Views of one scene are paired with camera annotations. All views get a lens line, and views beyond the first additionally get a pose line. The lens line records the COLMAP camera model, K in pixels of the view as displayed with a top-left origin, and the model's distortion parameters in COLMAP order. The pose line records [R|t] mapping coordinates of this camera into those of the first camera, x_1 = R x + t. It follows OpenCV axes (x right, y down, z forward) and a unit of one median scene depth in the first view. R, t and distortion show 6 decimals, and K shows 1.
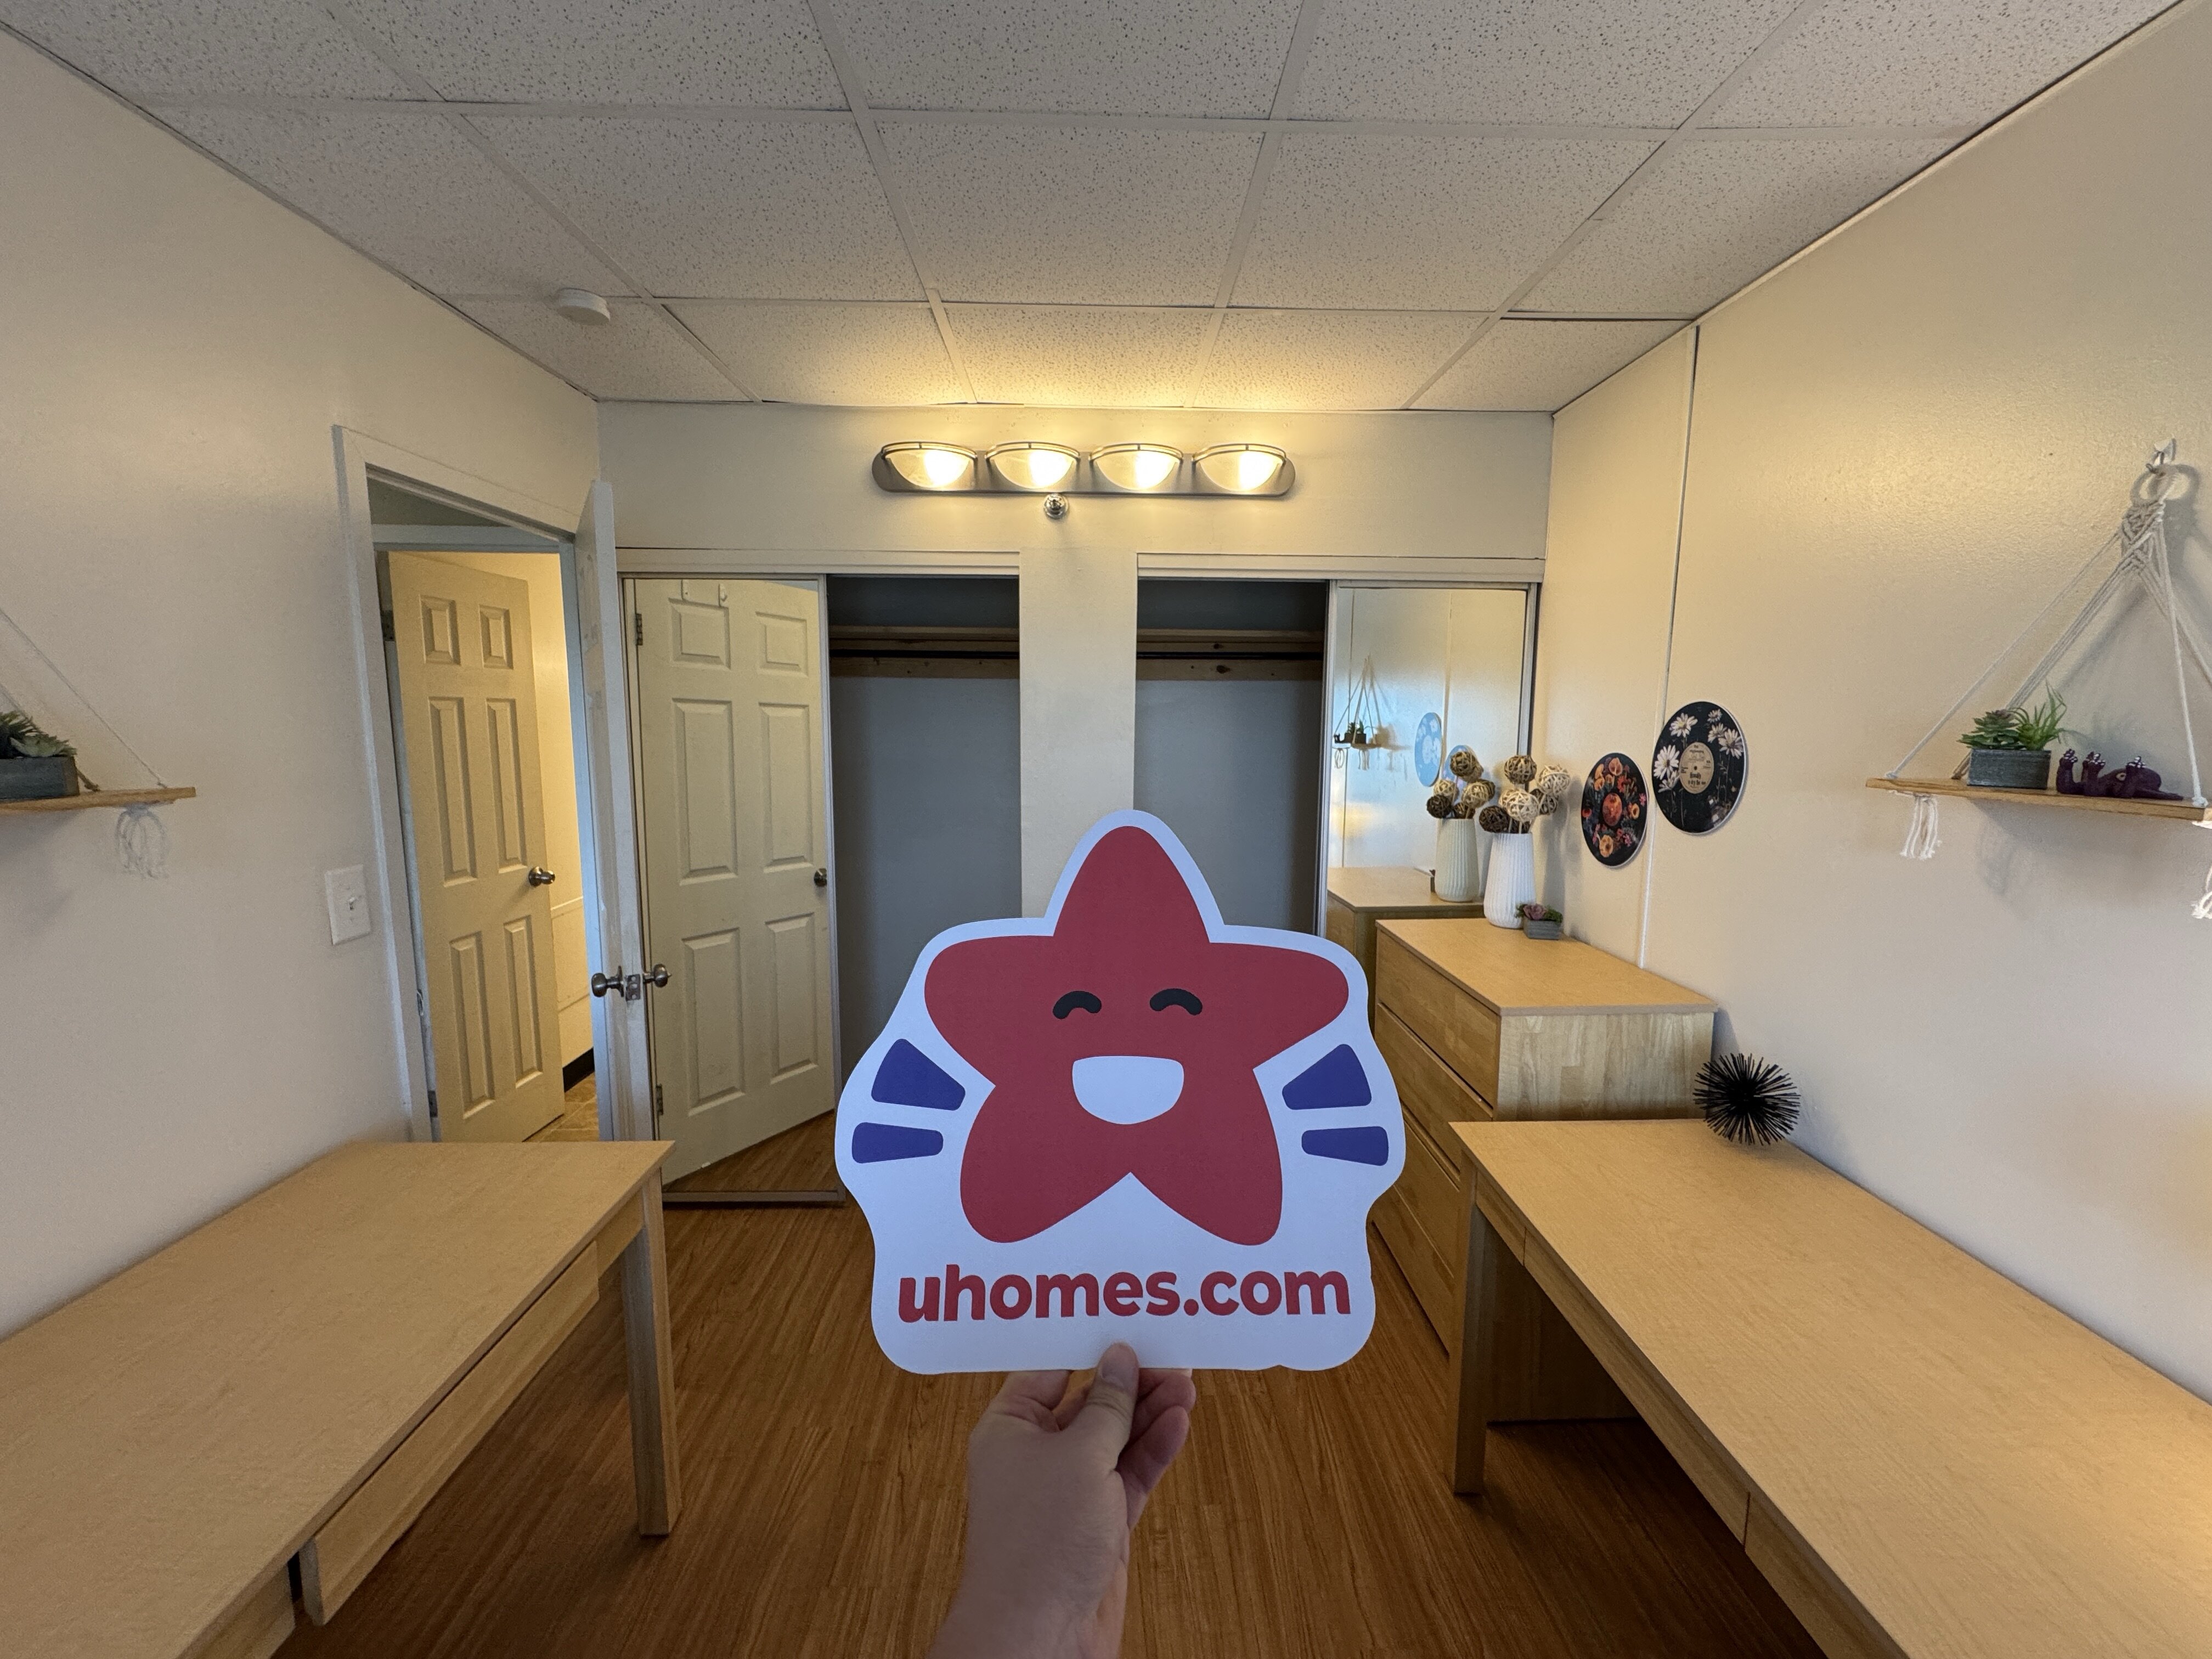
lens RADIAL K [[900.8, 0, 1121.4], [0, 900.8, 828.0], [0, 0, 1]] dist [-0.003039, 0.000947]
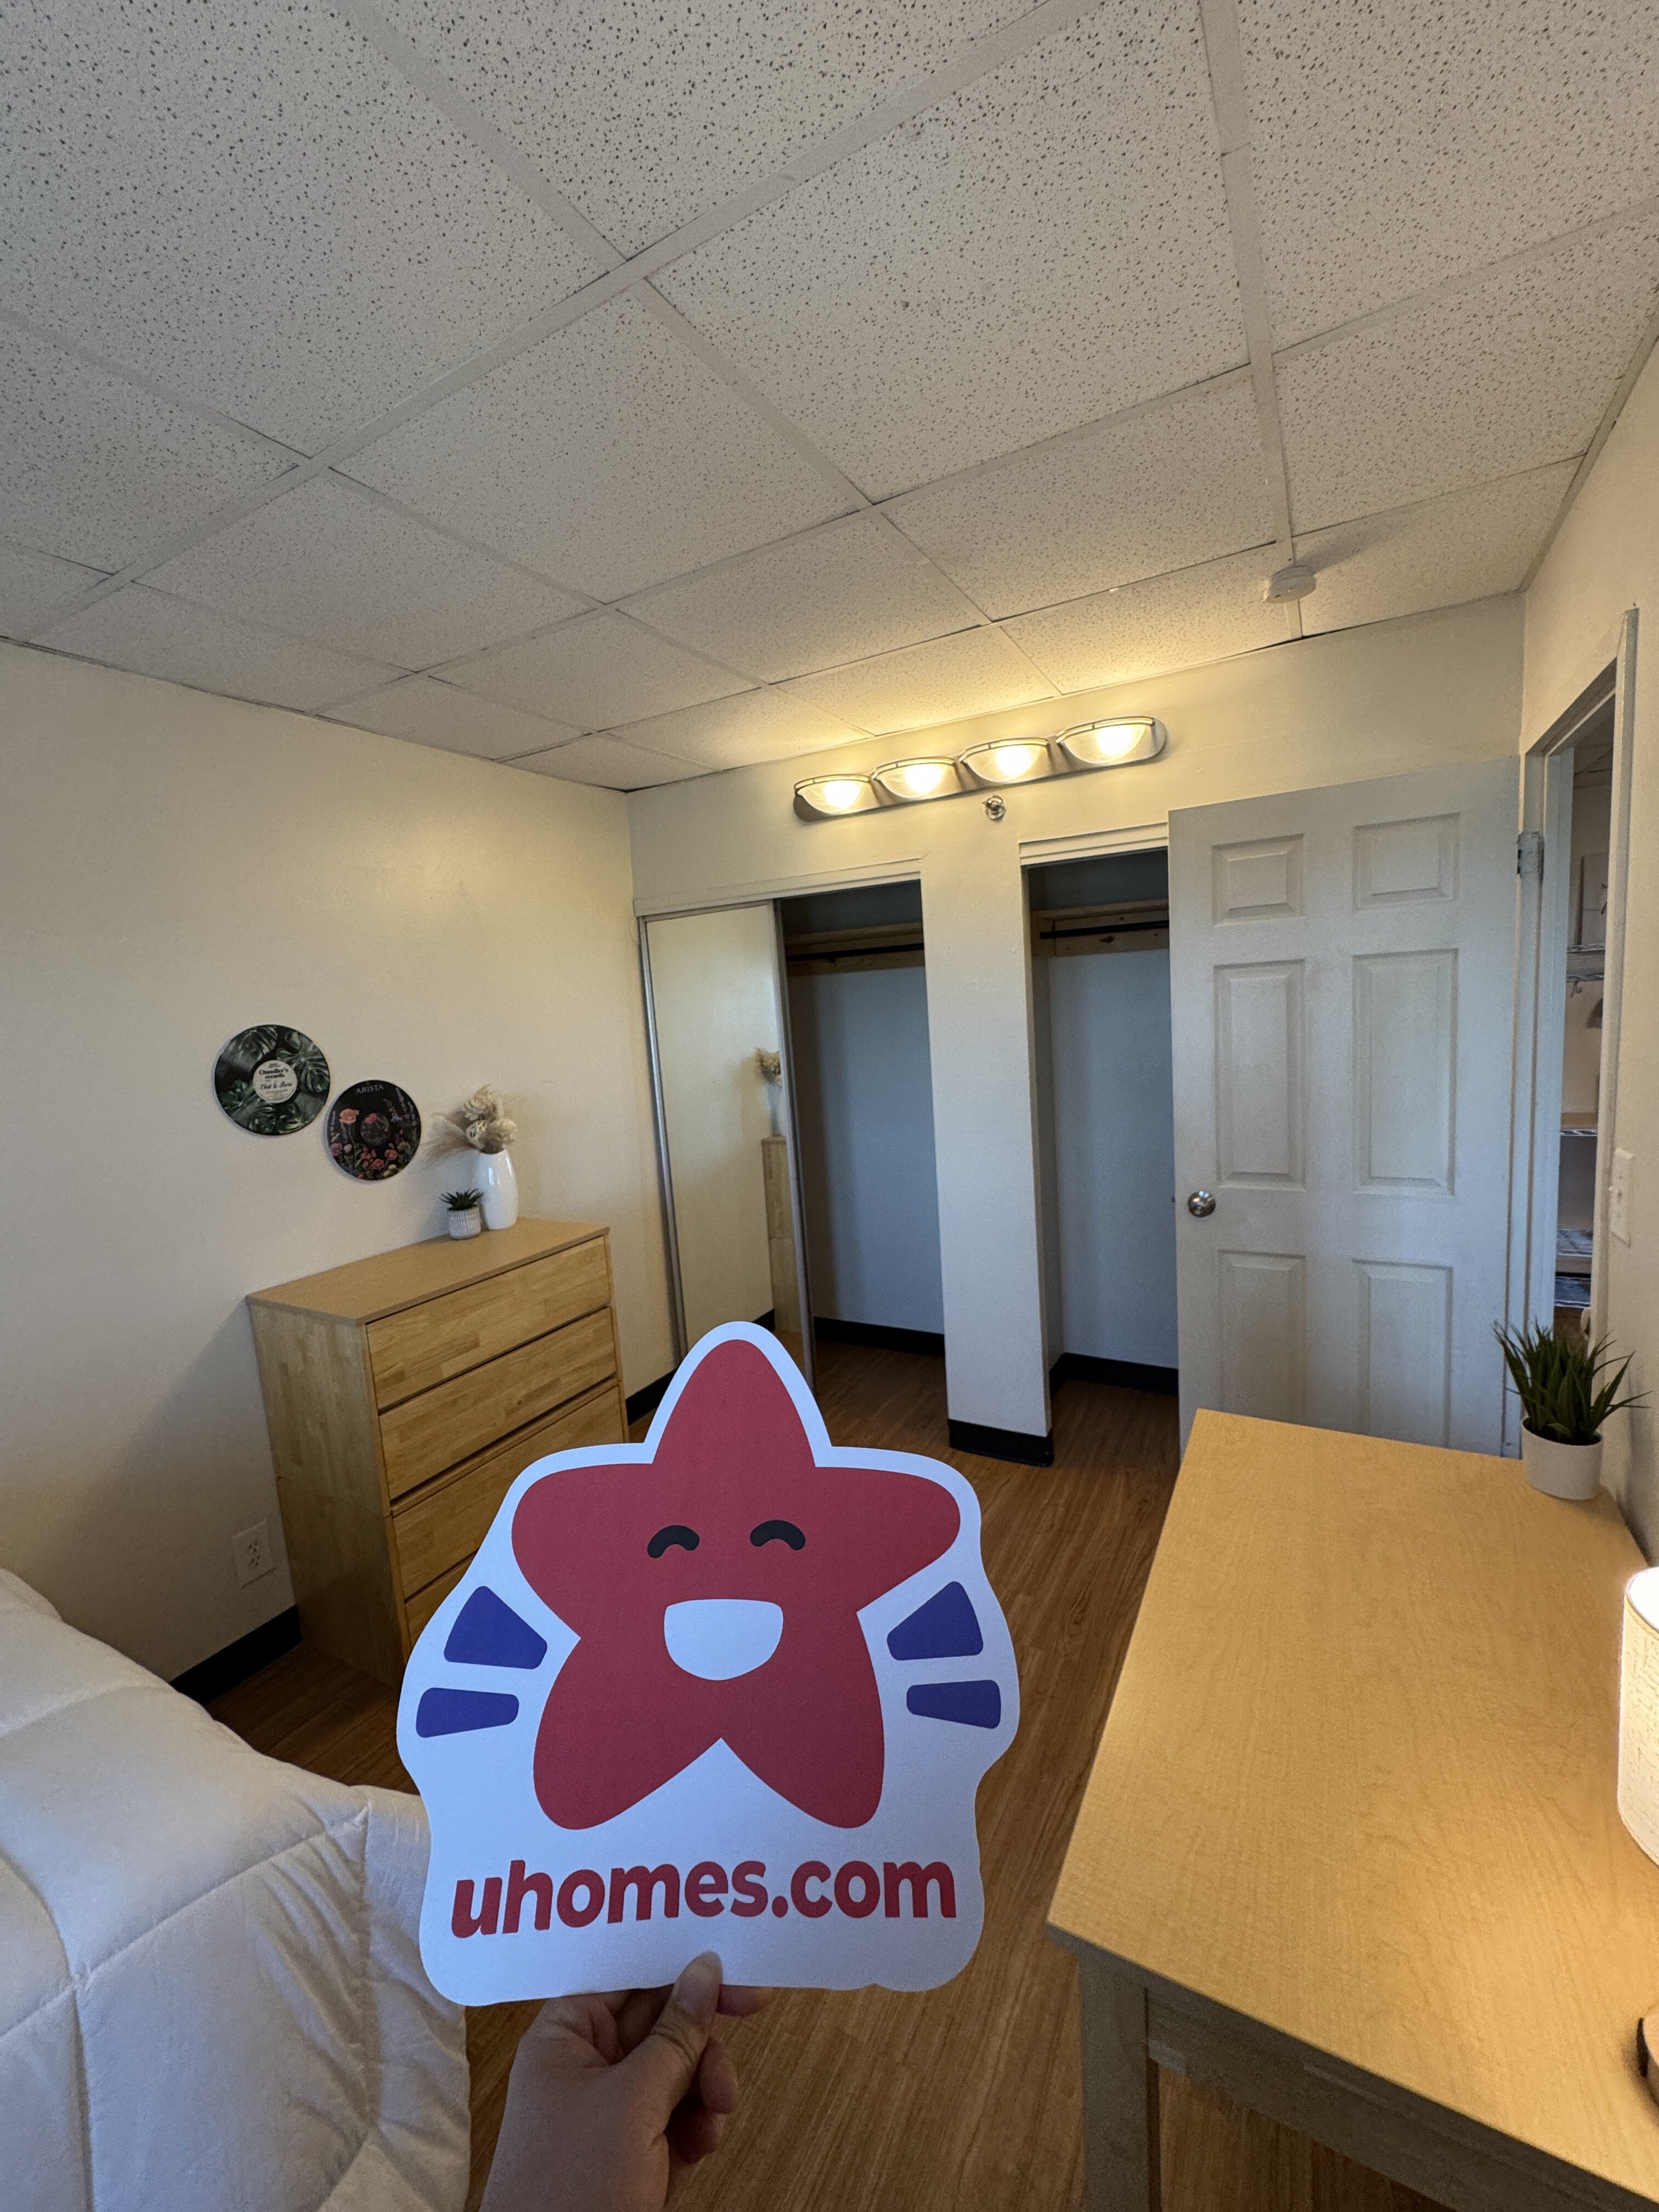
lens RADIAL K [[880.1, 0, 827.9], [0, 880.1, 1098.5], [0, 0, 1]] dist [-0.001511, 0.000064]
pose [[0.850626, -0.001726, -0.525768, 0.527825], [-0.000302, 0.999993, -0.003771, -0.001885], [0.525771, 0.003366, 0.850620, 0.021390]]
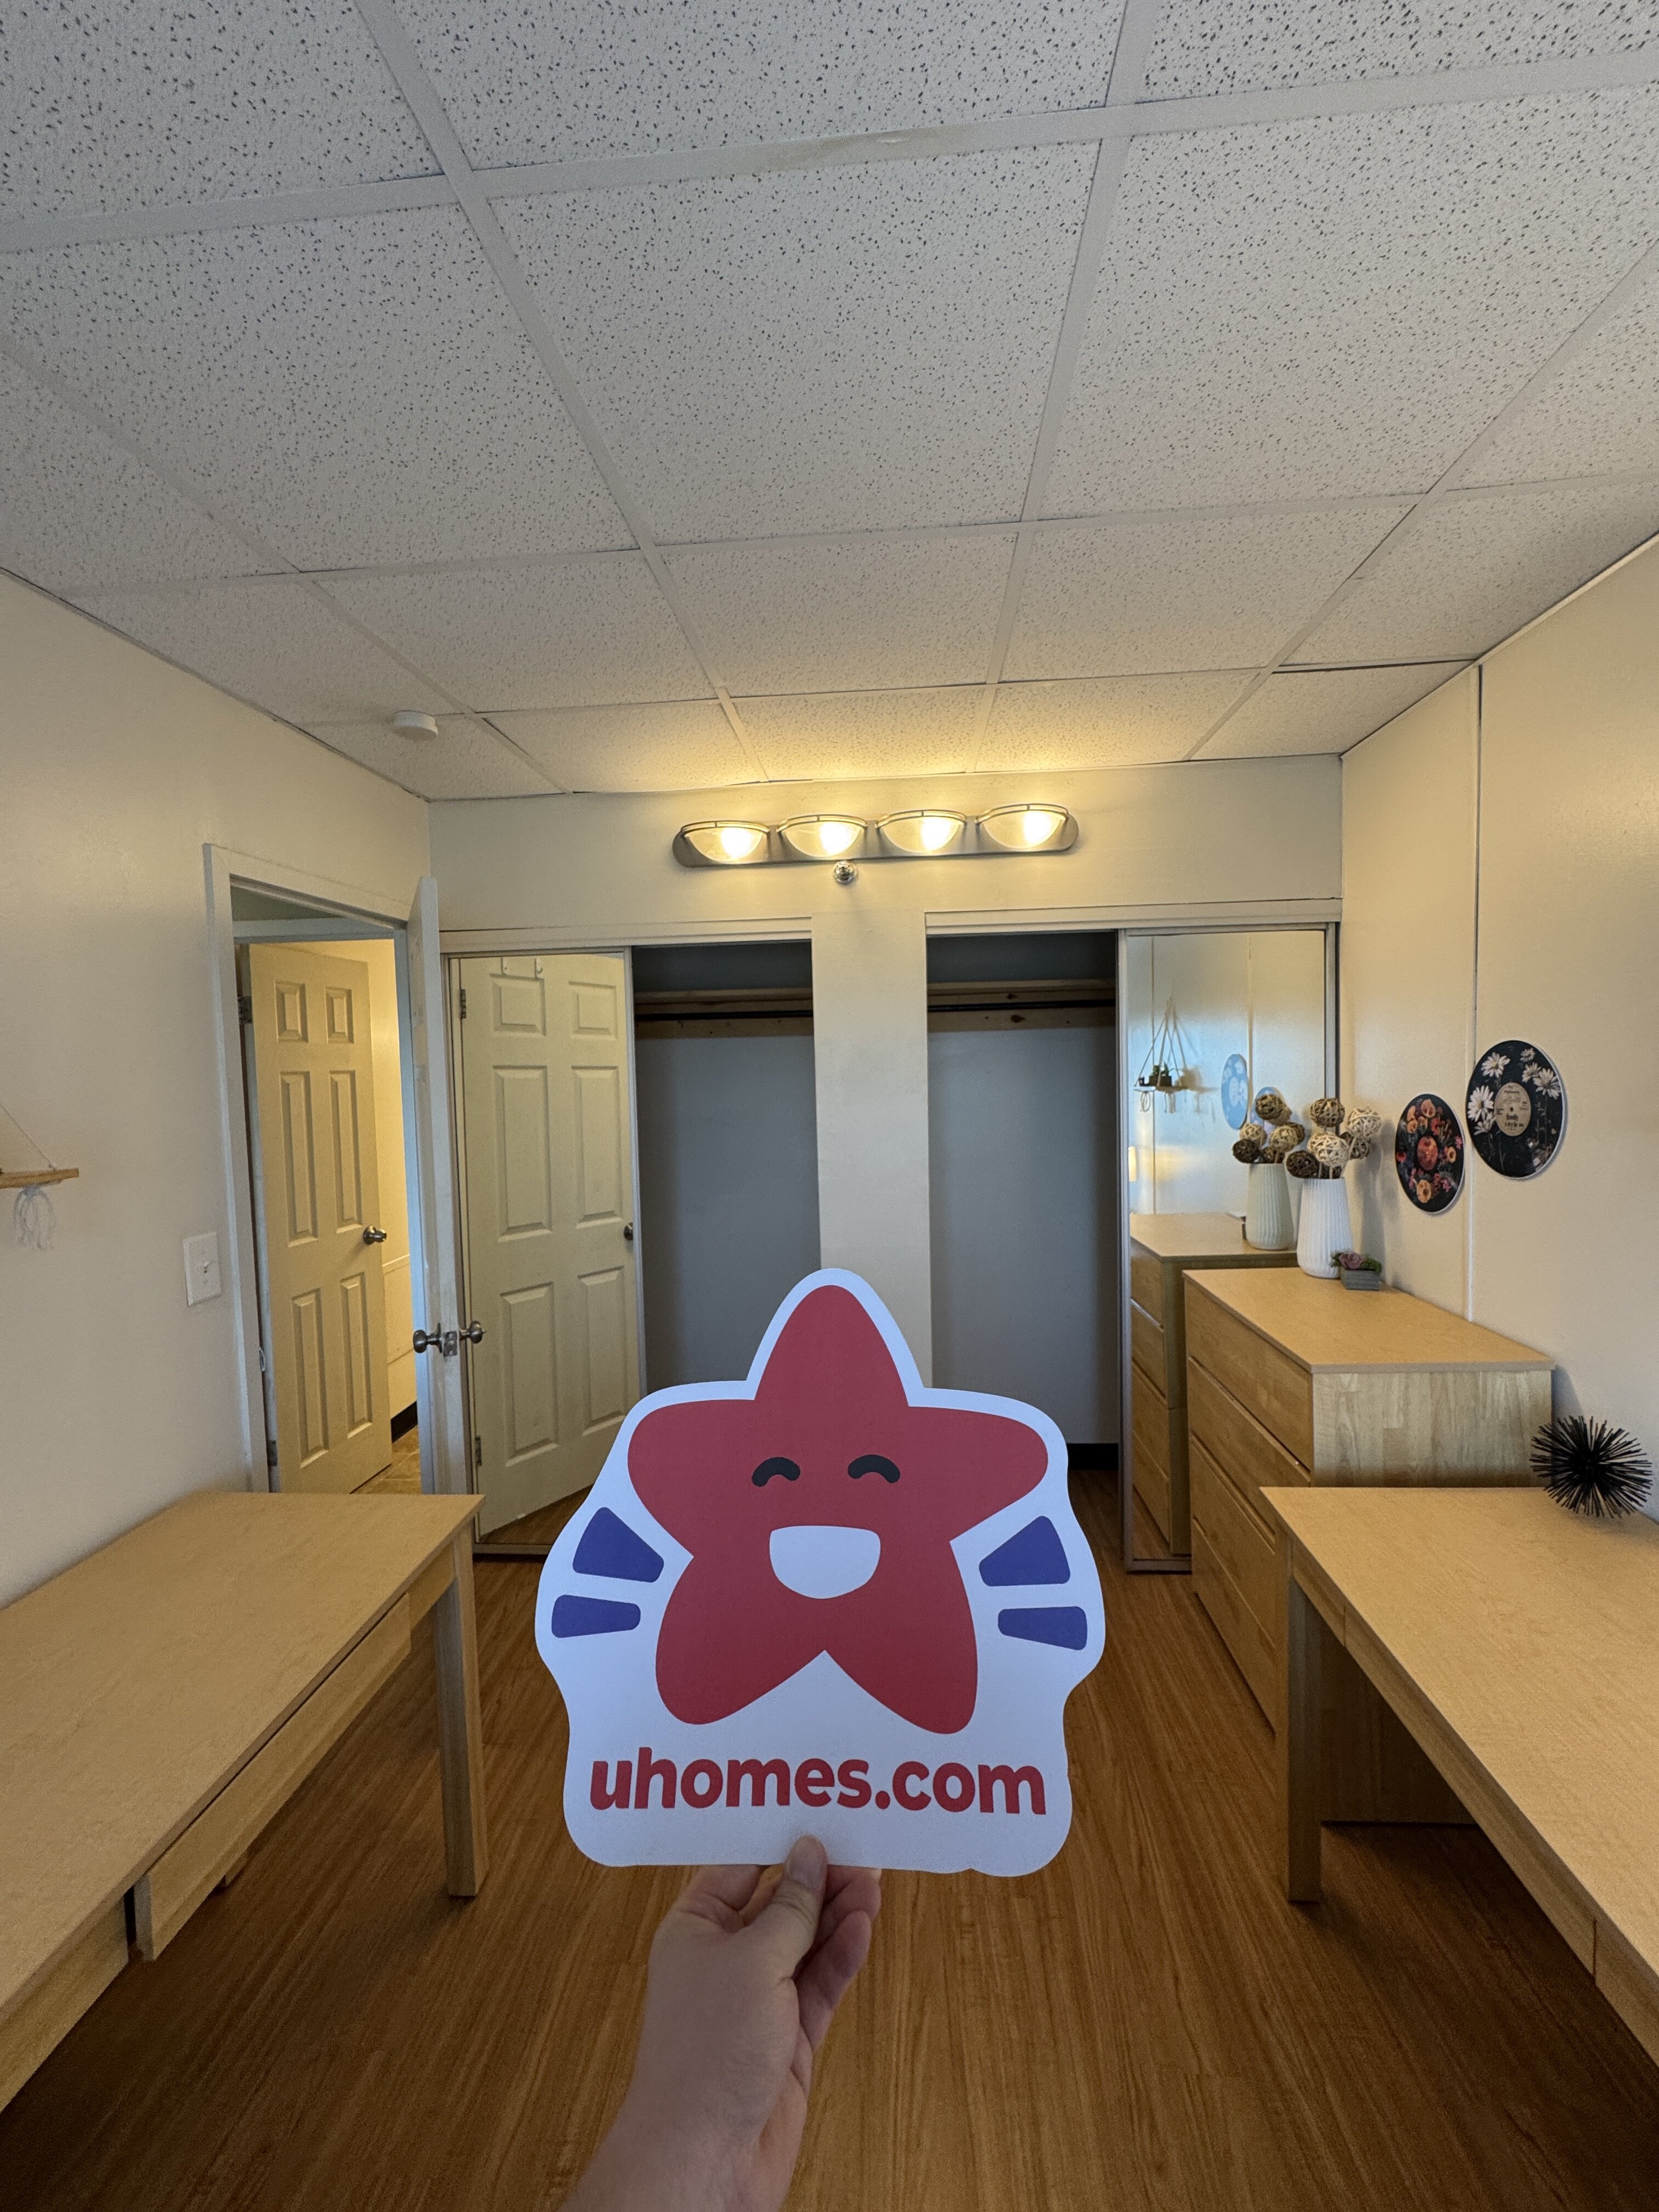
lens RADIAL K [[893.3, 0, 832.6], [0, 893.3, 1111.6], [0, 0, 1]] dist [-0.002559, 0.000558]
pose [[0.994613, -0.027016, -0.100074, 0.012131], [0.019543, 0.996998, -0.074921, -0.005715], [0.101798, 0.072562, 0.992155, -0.009893]]
